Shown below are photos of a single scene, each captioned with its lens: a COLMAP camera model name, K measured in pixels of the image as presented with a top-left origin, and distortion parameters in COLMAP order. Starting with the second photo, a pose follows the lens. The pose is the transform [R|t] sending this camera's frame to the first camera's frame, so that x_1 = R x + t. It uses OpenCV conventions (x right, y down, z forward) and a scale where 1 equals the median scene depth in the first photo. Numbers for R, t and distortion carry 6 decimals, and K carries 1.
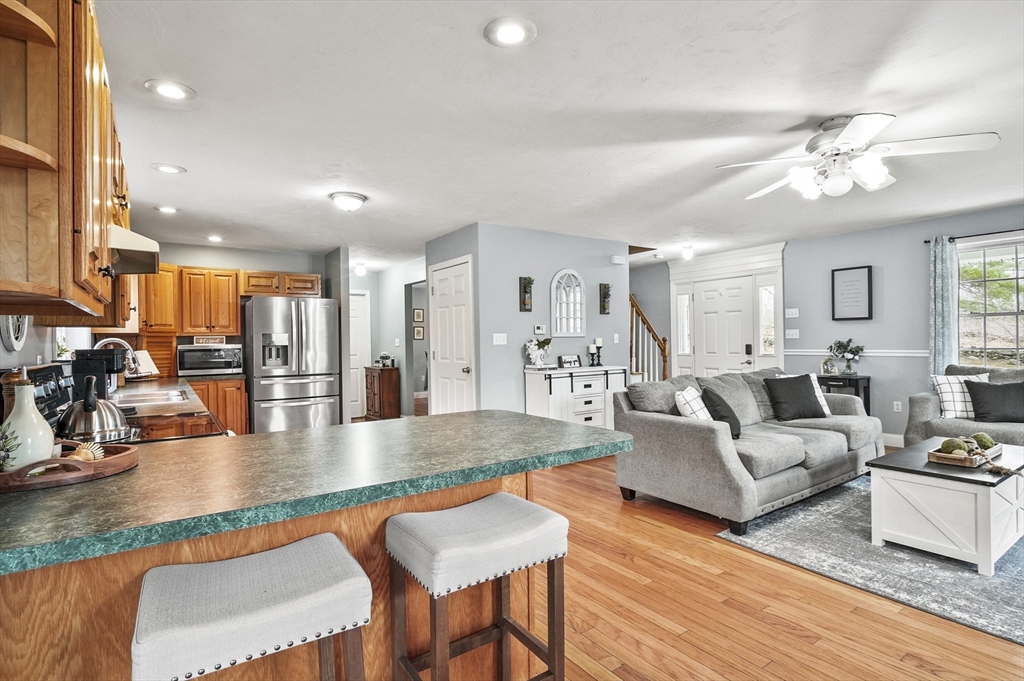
lens RADIAL K [[503.7, 0, 504.7], [0, 503.7, 342.3], [0, 0, 1]] dist [-0.009986, 0.000037]
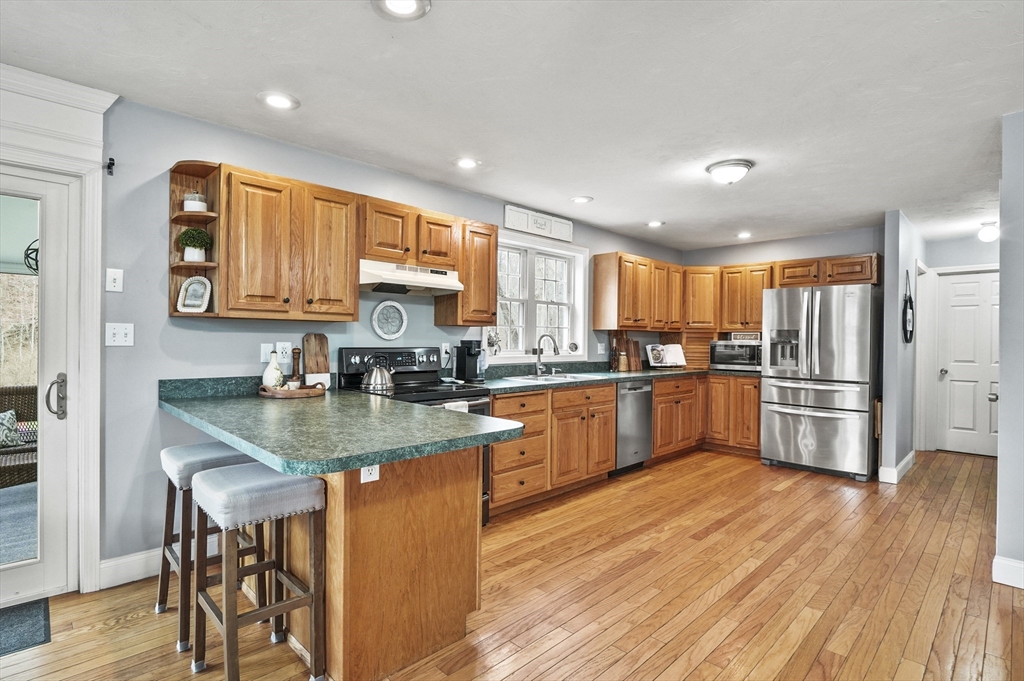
lens RADIAL K [[503.7, 0, 495.7], [0, 503.7, 339.6], [0, 0, 1]] dist [-0.009986, 0.000037]
pose [[0.156441, 0.020517, -0.987474, 0.338413], [-0.014305, 0.999726, 0.018505, -0.009328], [0.987584, 0.011231, 0.156691, 0.351510]]
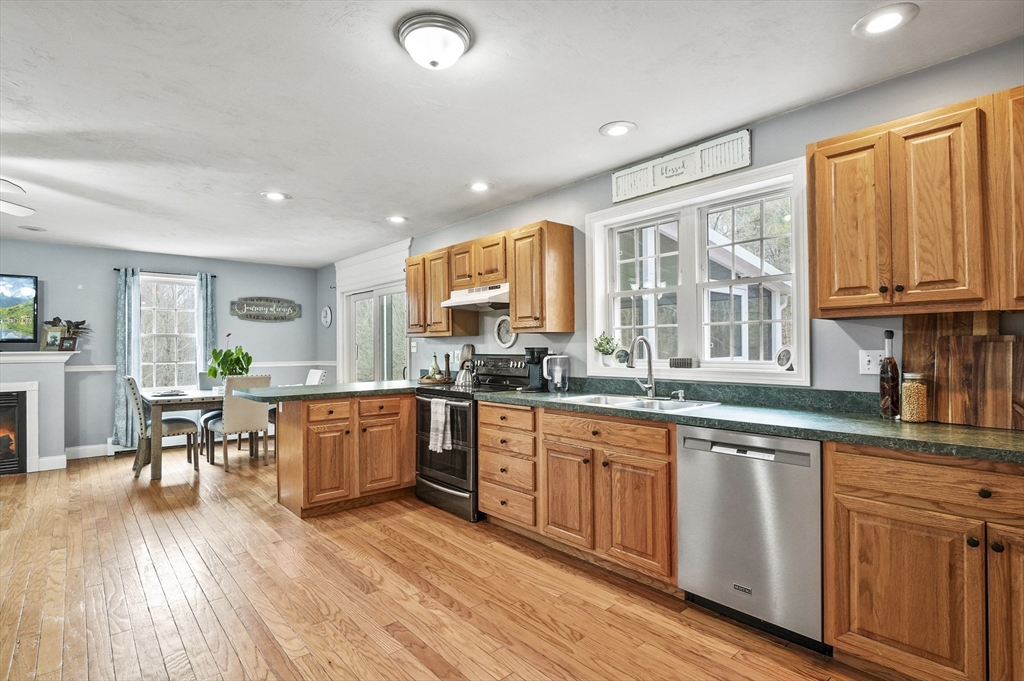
lens RADIAL K [[503.7, 0, 516.6], [0, 503.7, 341.7], [0, 0, 1]] dist [-0.009986, 0.000037]
pose [[-0.992459, 0.024774, -0.120045, -0.245310], [0.025776, 0.999645, -0.006800, 0.000794], [0.119834, -0.009843, -0.992745, 1.087299]]
